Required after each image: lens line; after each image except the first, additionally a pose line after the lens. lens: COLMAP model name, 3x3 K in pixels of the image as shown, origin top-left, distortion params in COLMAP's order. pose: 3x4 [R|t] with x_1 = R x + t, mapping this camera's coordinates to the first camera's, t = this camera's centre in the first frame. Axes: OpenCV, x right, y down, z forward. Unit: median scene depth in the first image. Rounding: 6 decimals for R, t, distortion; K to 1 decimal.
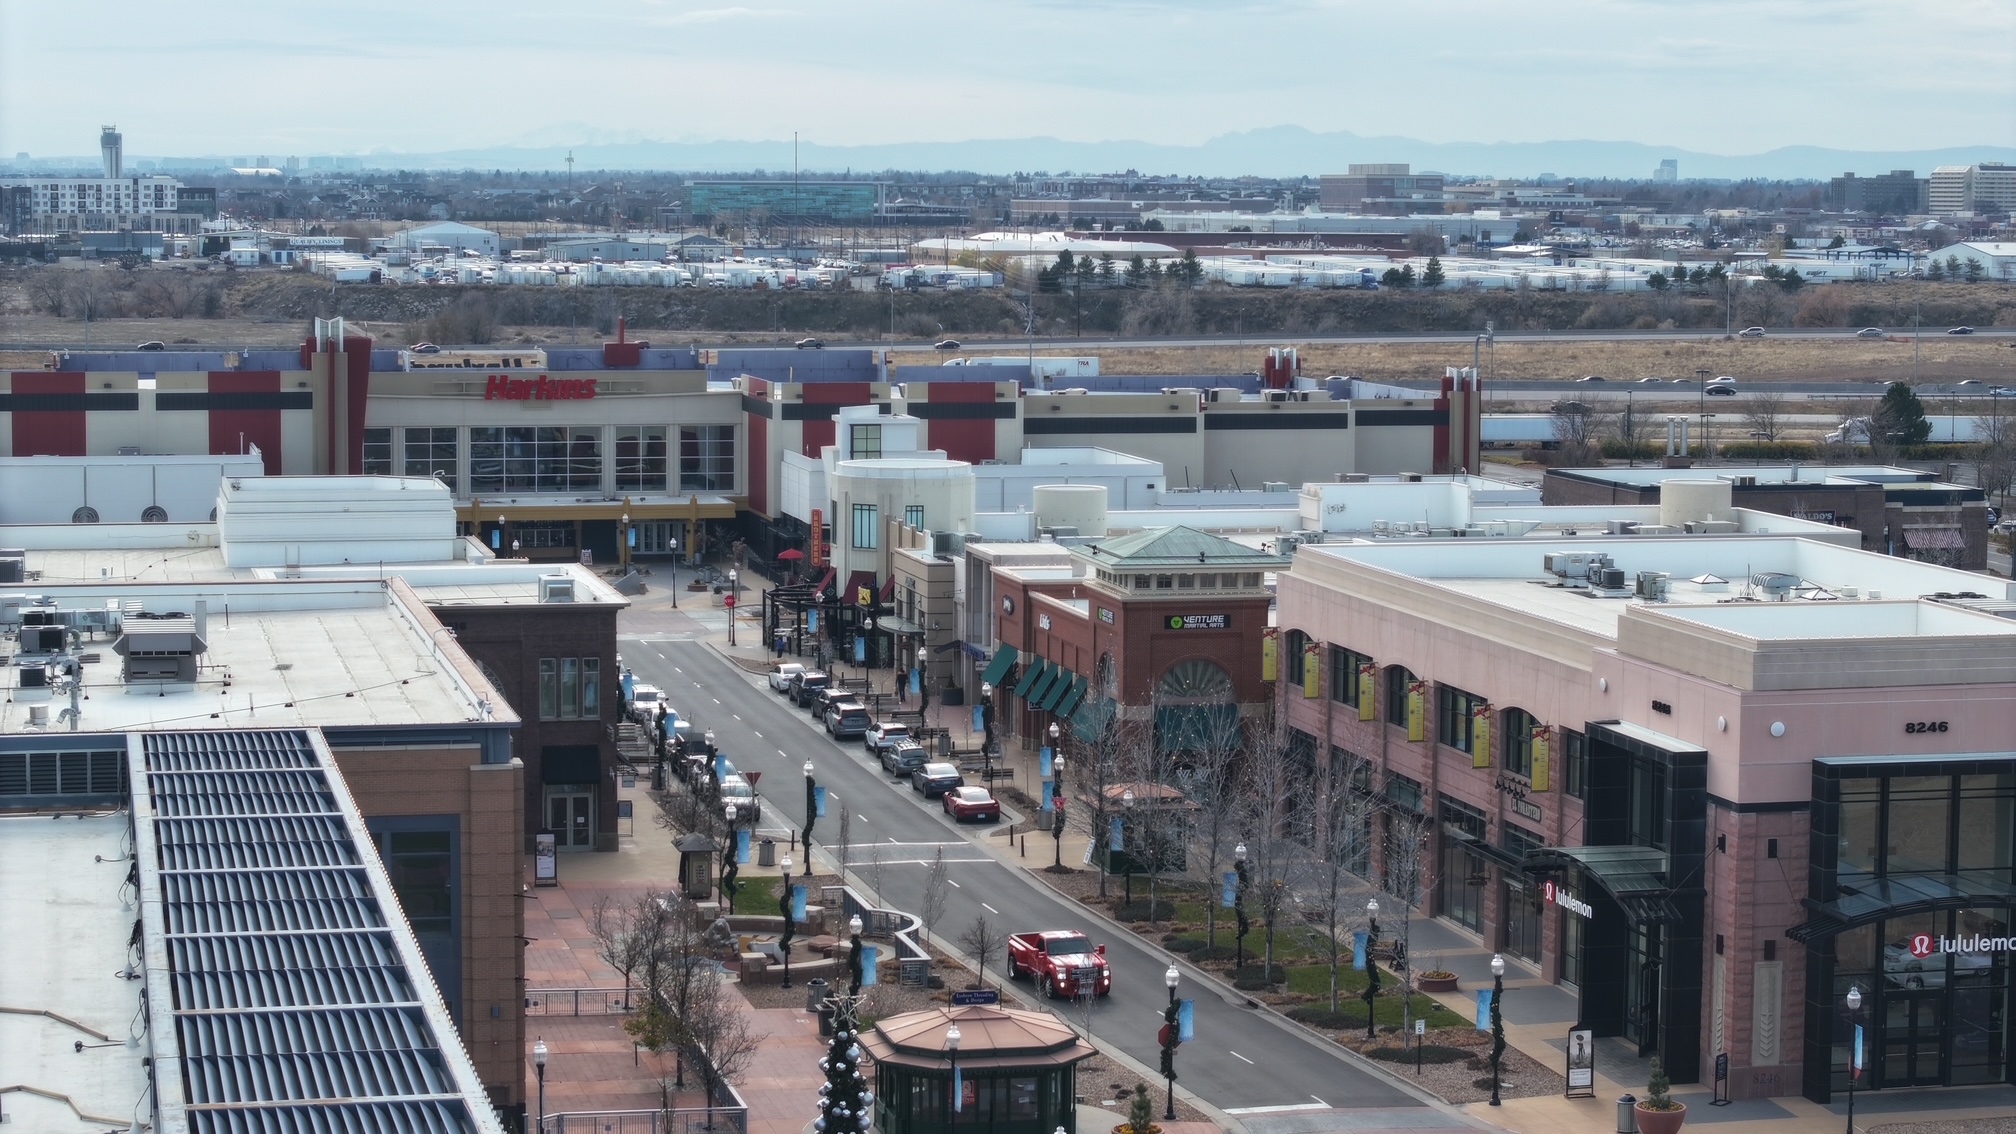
lens RADIAL K [[4046.4, 0, 1012.3], [0, 4046.4, 575.6], [0, 0, 1]] dist [-0.235845, 1.383587]
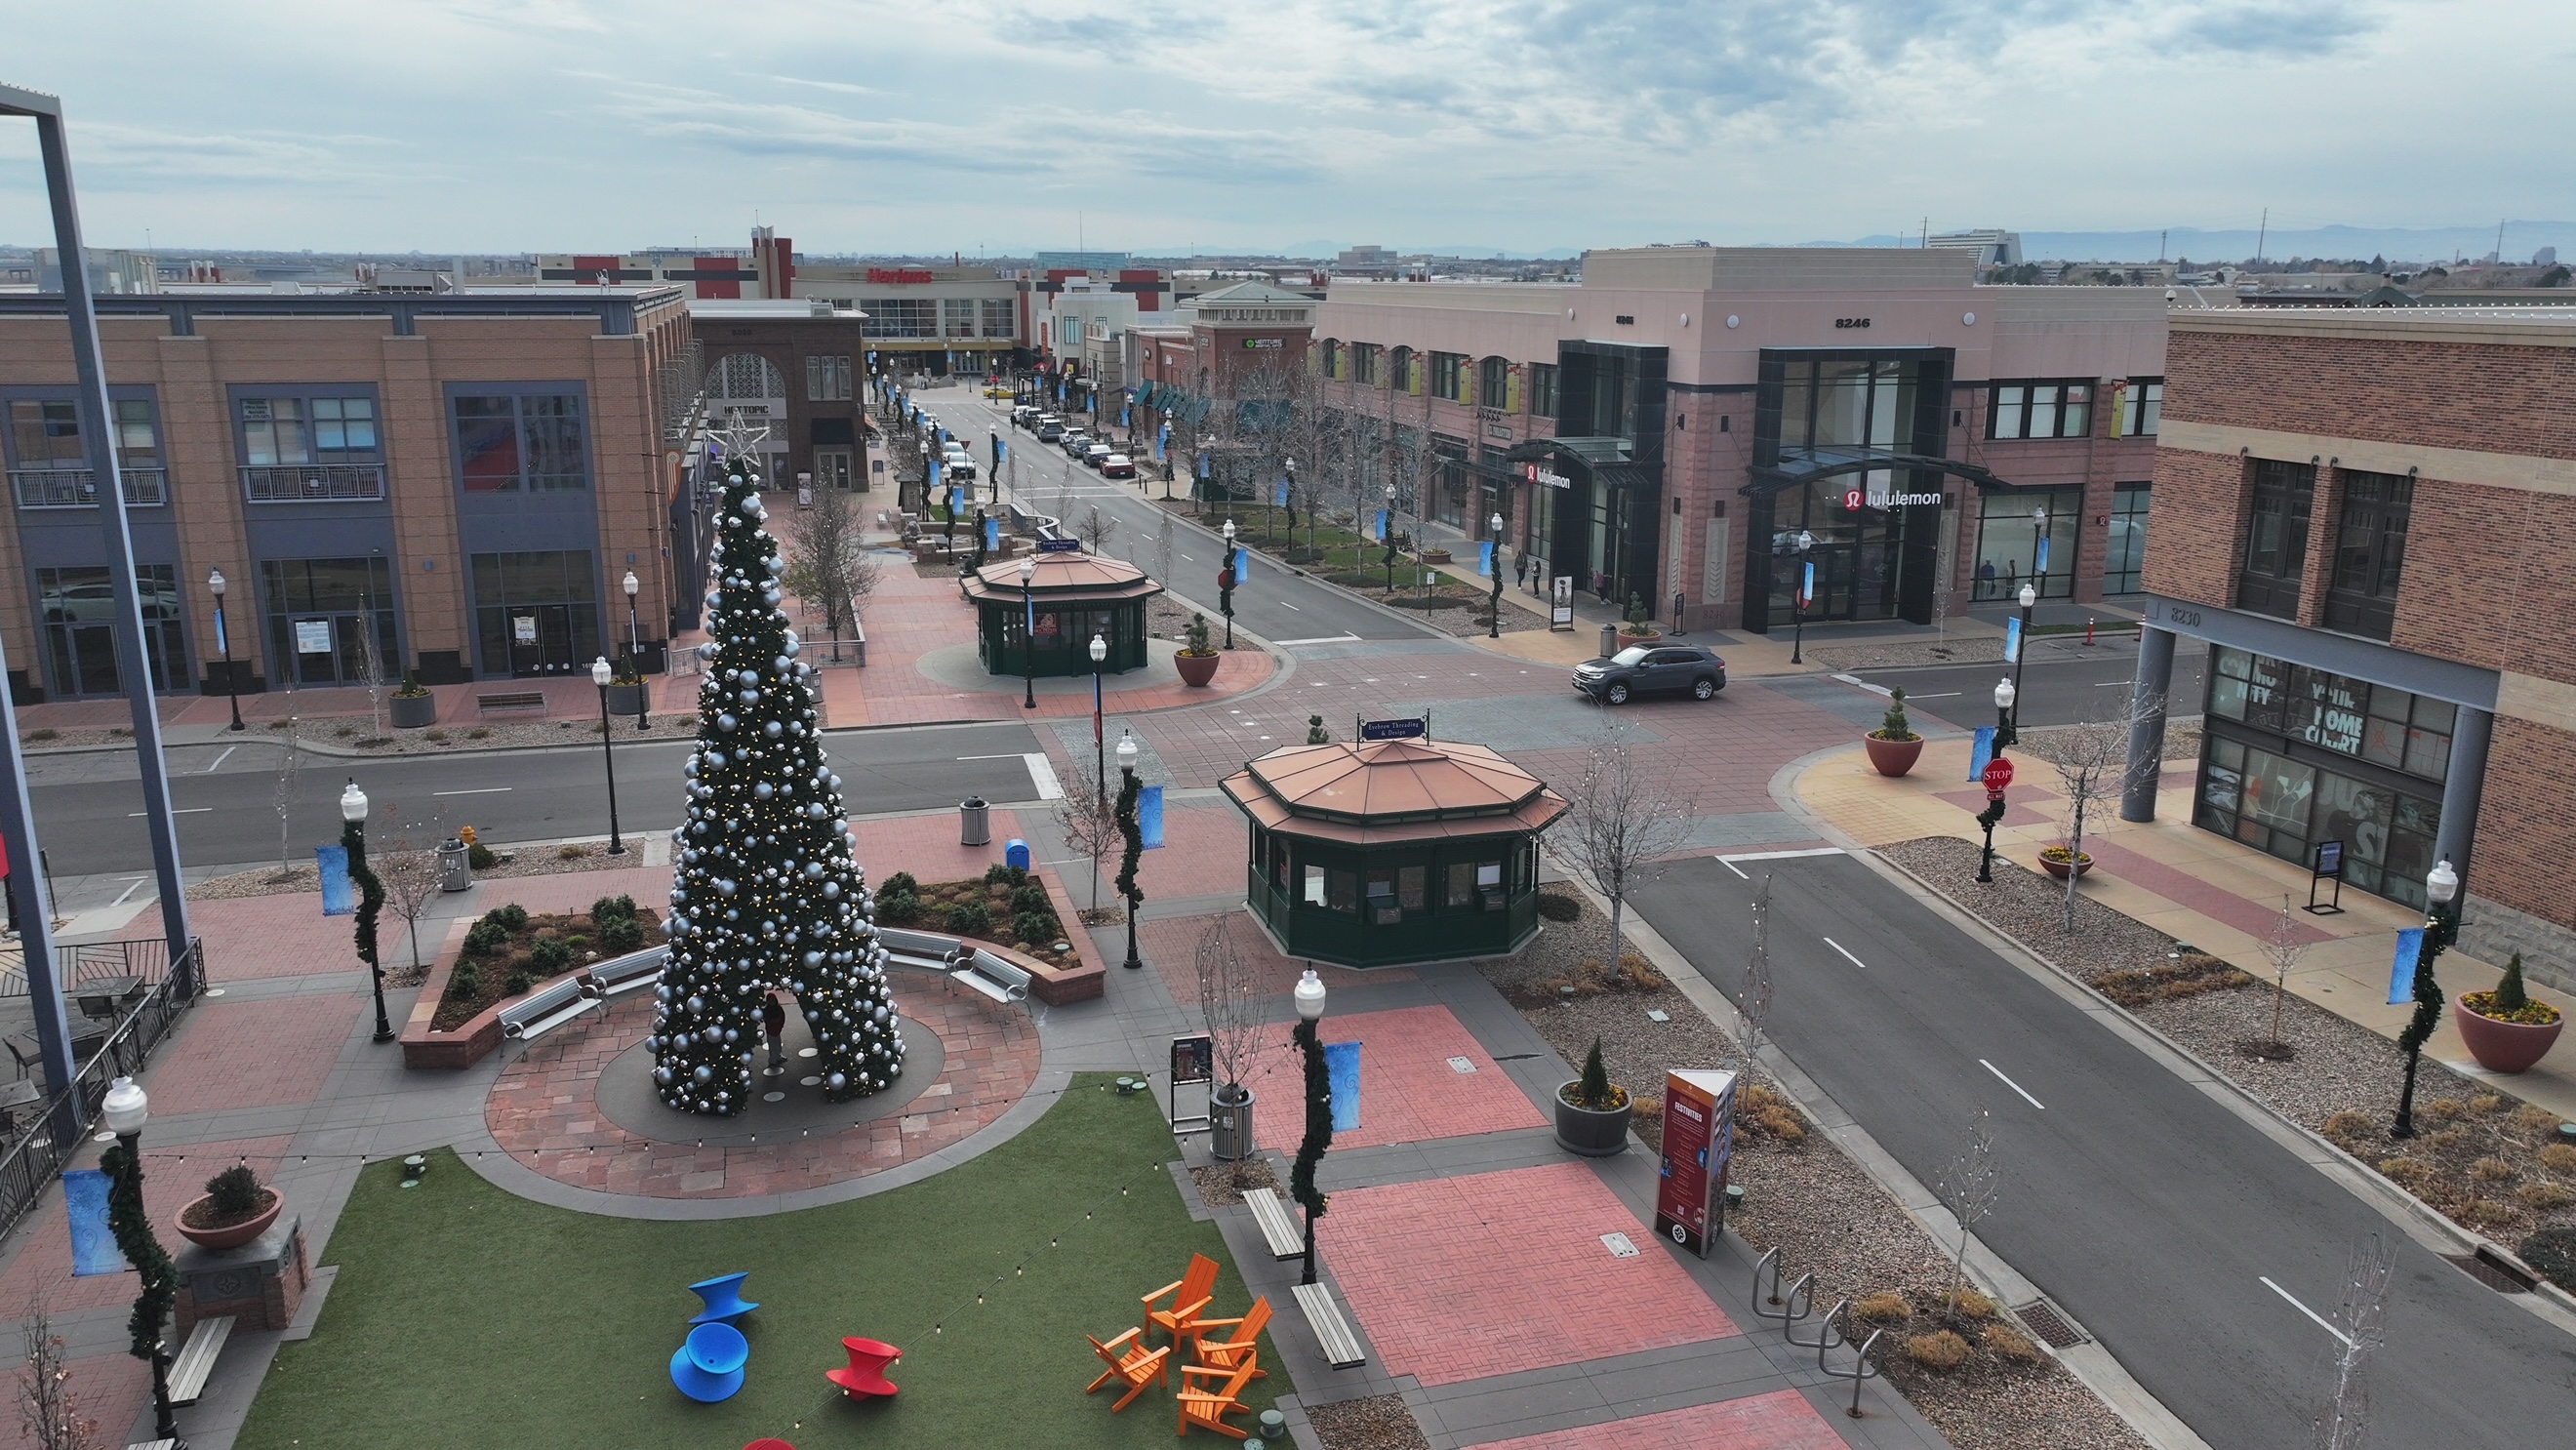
lens RADIAL K [[1821.3, 0, 1288.0], [0, 1821.3, 725.0], [0, 0, 1]] dist [0.002779, -0.002990]
pose [[0.998795, -0.013519, 0.047185, 0.022032], [0.006359, 0.988860, 0.148715, 0.054618], [-0.048670, -0.148235, 0.987754, 0.326372]]
